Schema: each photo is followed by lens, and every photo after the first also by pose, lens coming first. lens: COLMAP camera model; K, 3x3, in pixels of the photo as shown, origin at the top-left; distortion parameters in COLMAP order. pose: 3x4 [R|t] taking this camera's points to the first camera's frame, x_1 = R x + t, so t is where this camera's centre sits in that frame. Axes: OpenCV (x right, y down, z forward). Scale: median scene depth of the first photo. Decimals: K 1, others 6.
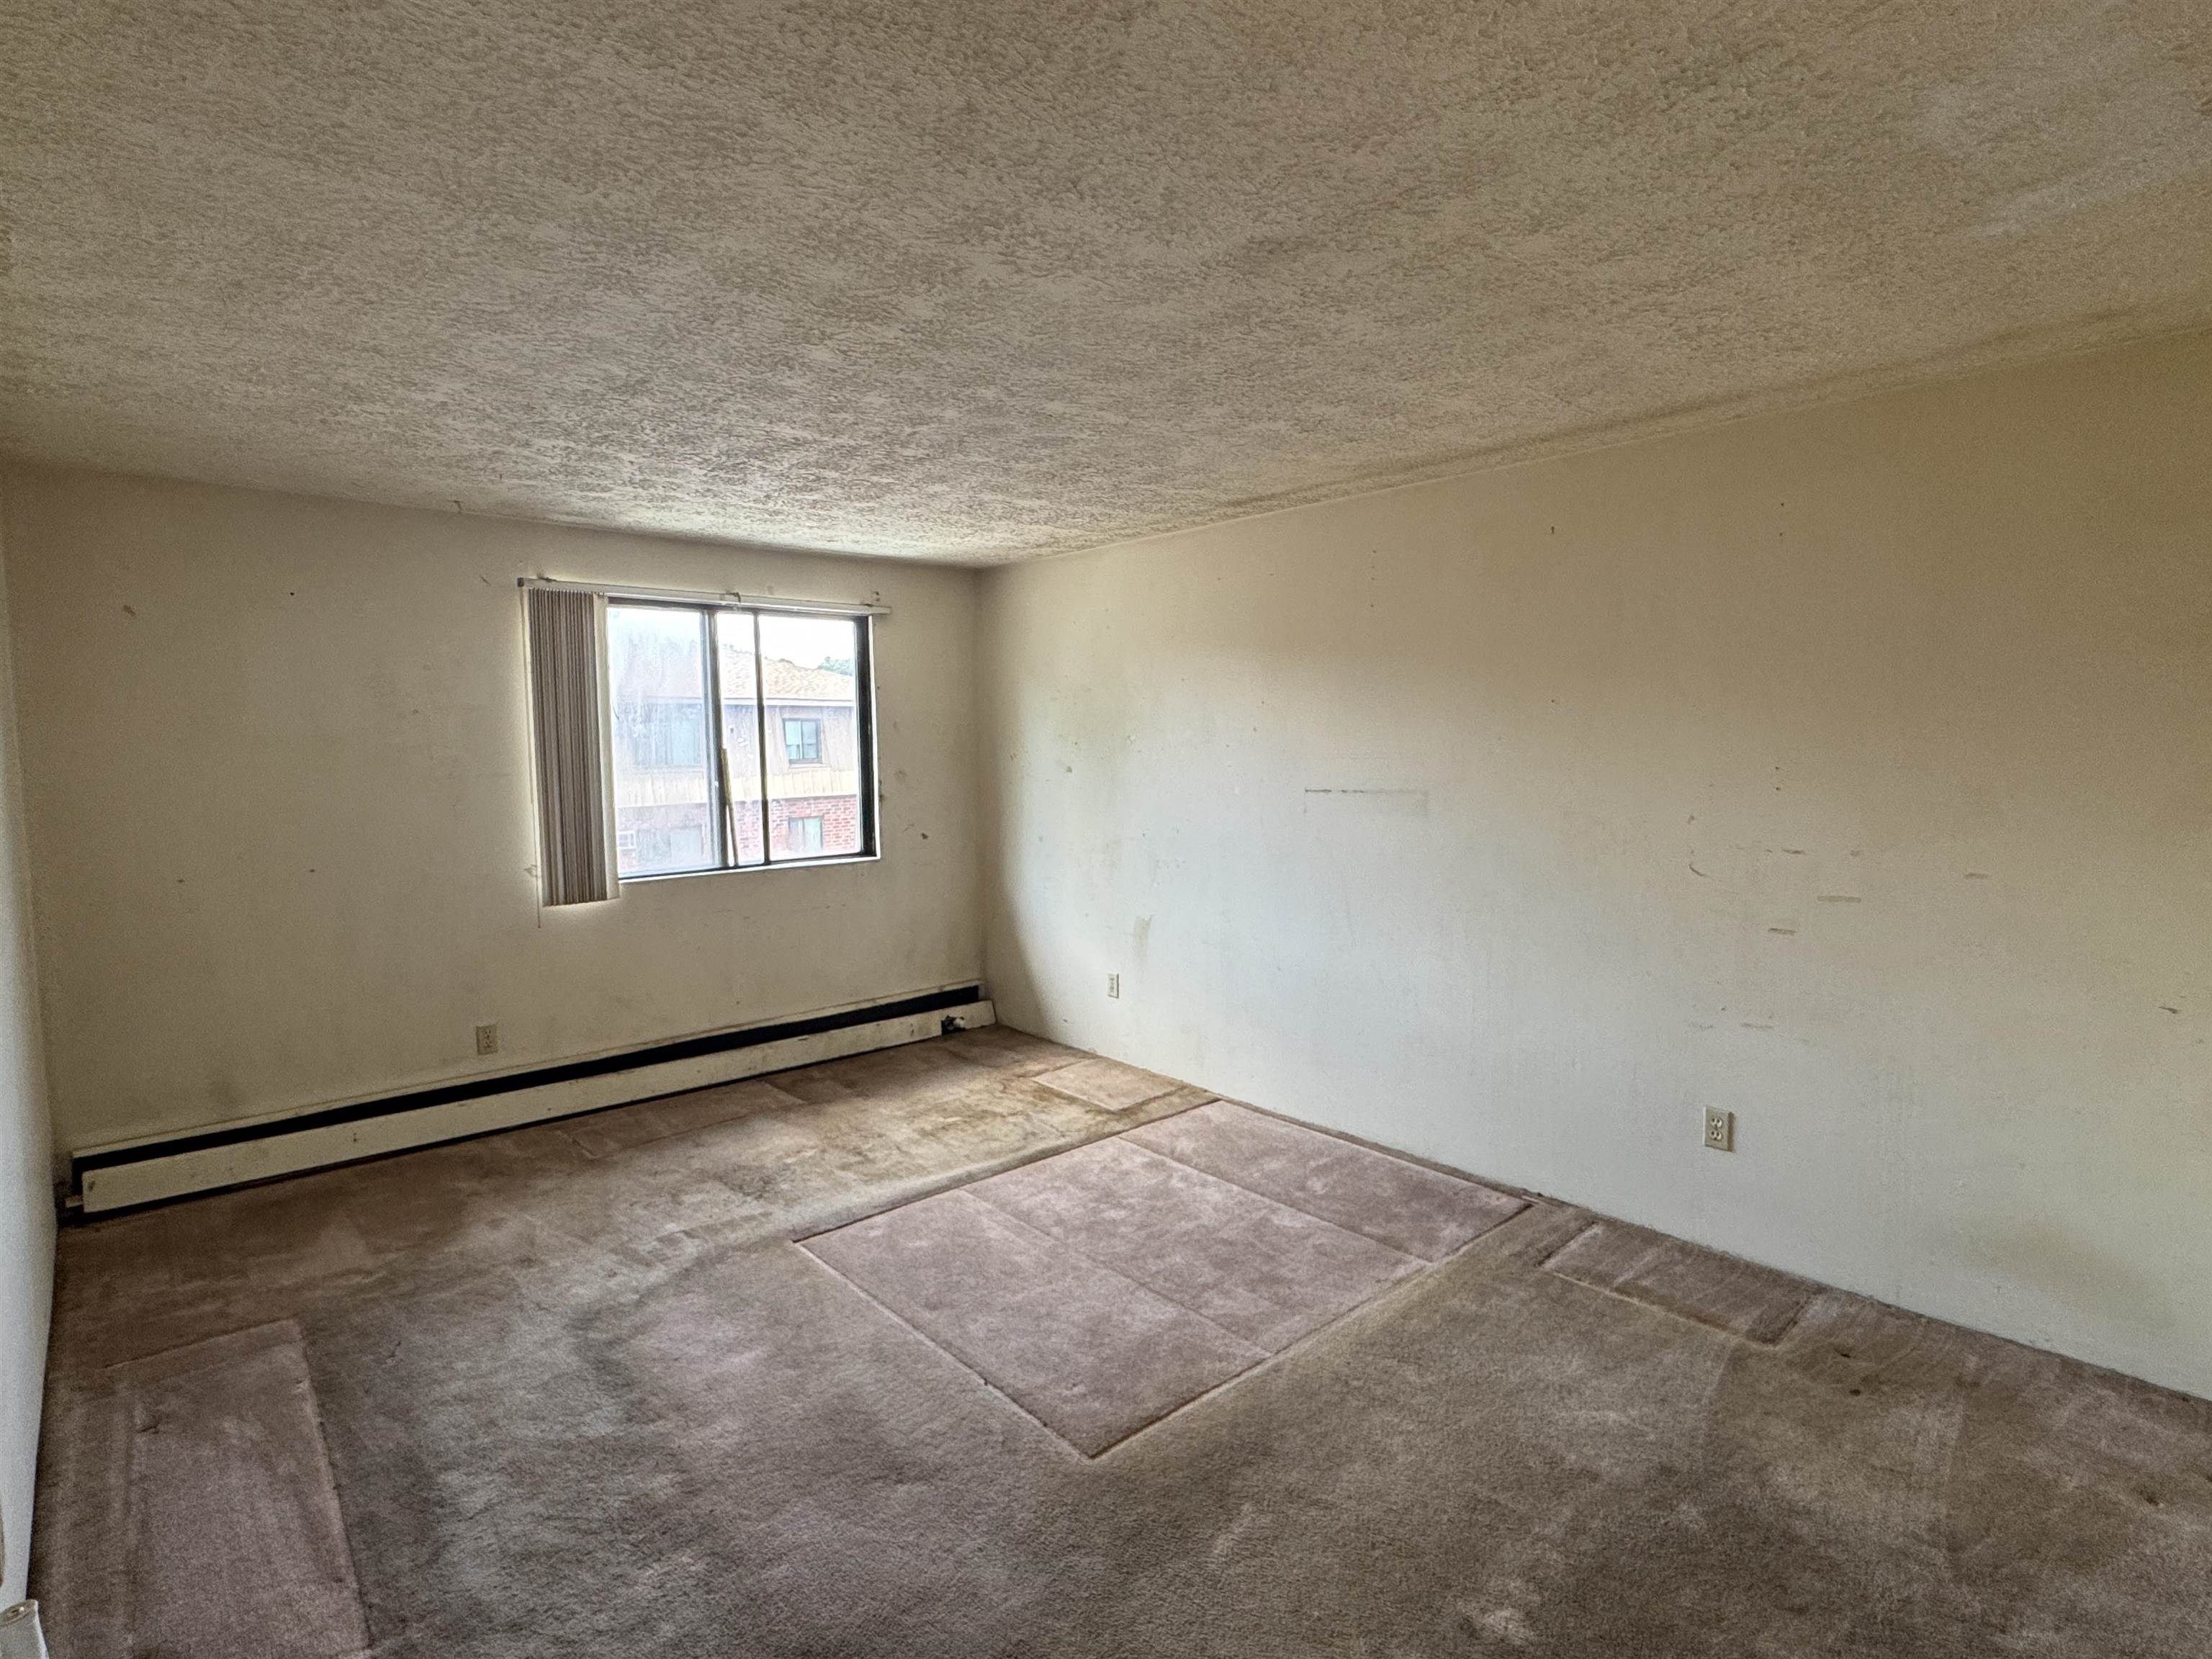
lens RADIAL K [[1121.2, 0, 1106.0], [0, 1121.2, 829.5], [0, 0, 1]] dist [0.000471, 0.000759]
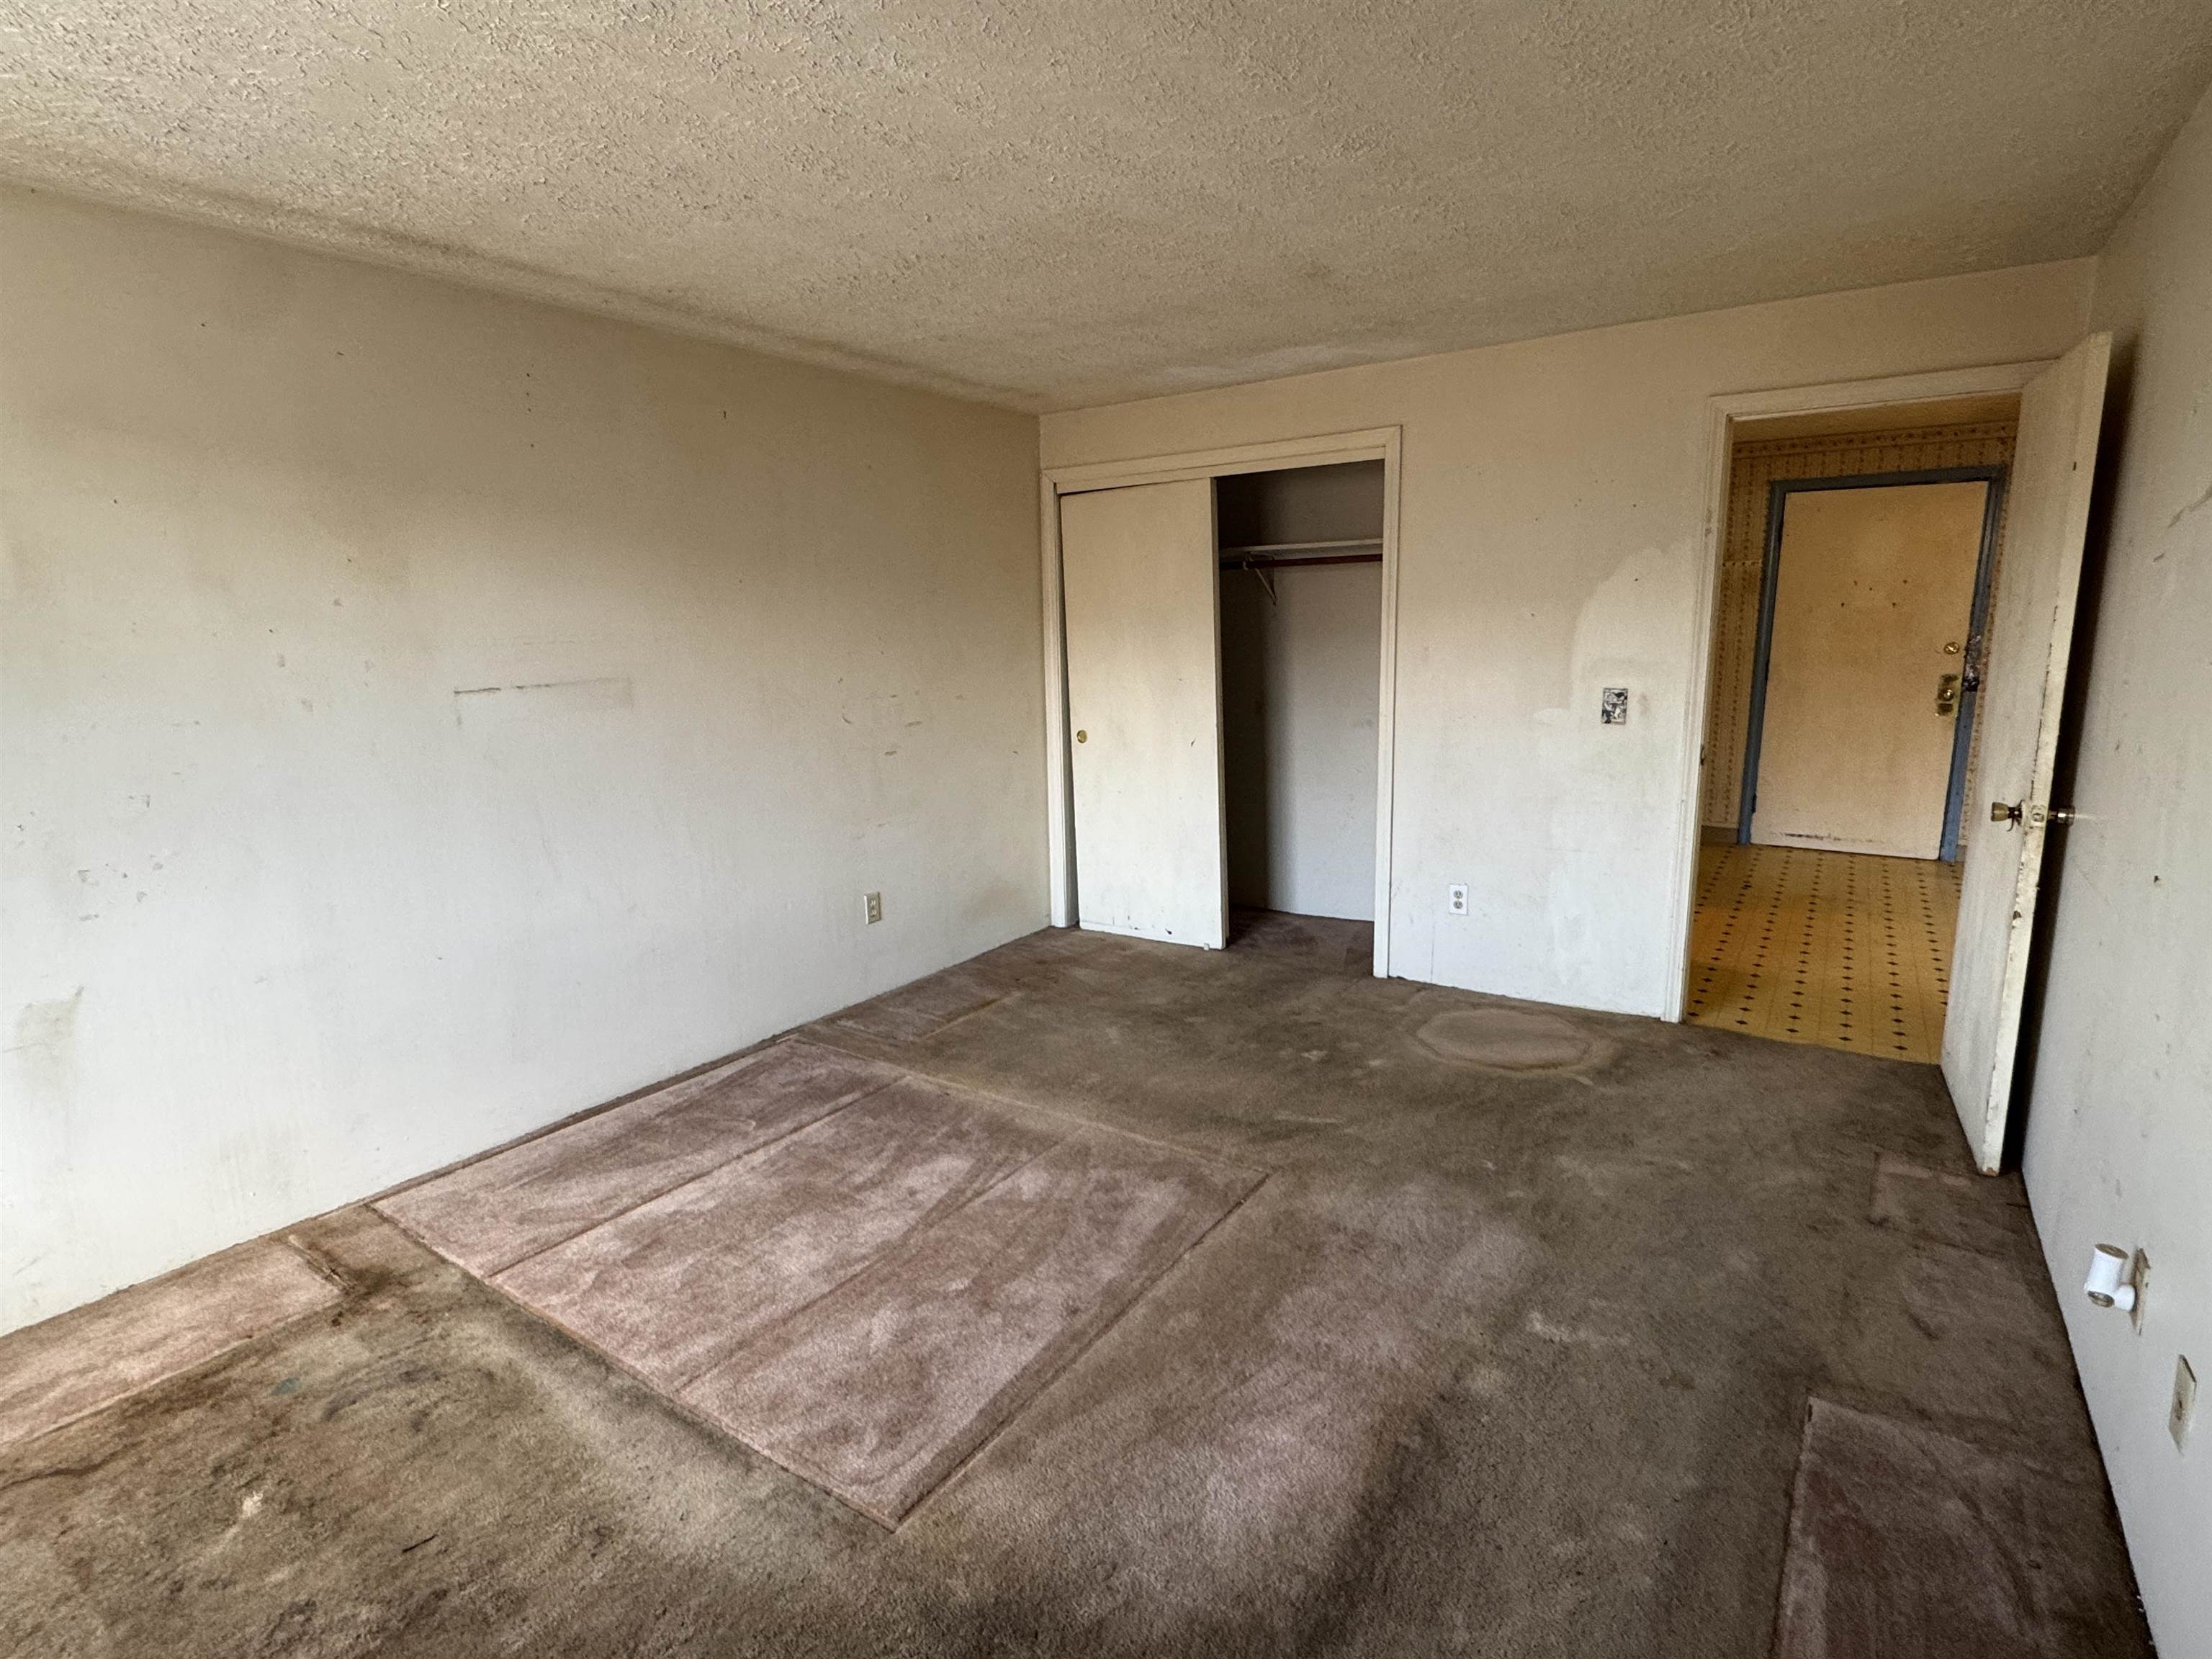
lens RADIAL K [[1121.2, 0, 1106.0], [0, 1121.2, 829.5], [0, 0, 1]] dist [0.000471, 0.000759]
pose [[-0.244543, -0.167005, 0.955148, -0.783711], [0.102865, 0.975029, 0.196818, -0.061105], [-0.964167, 0.146382, -0.221257, 0.994670]]
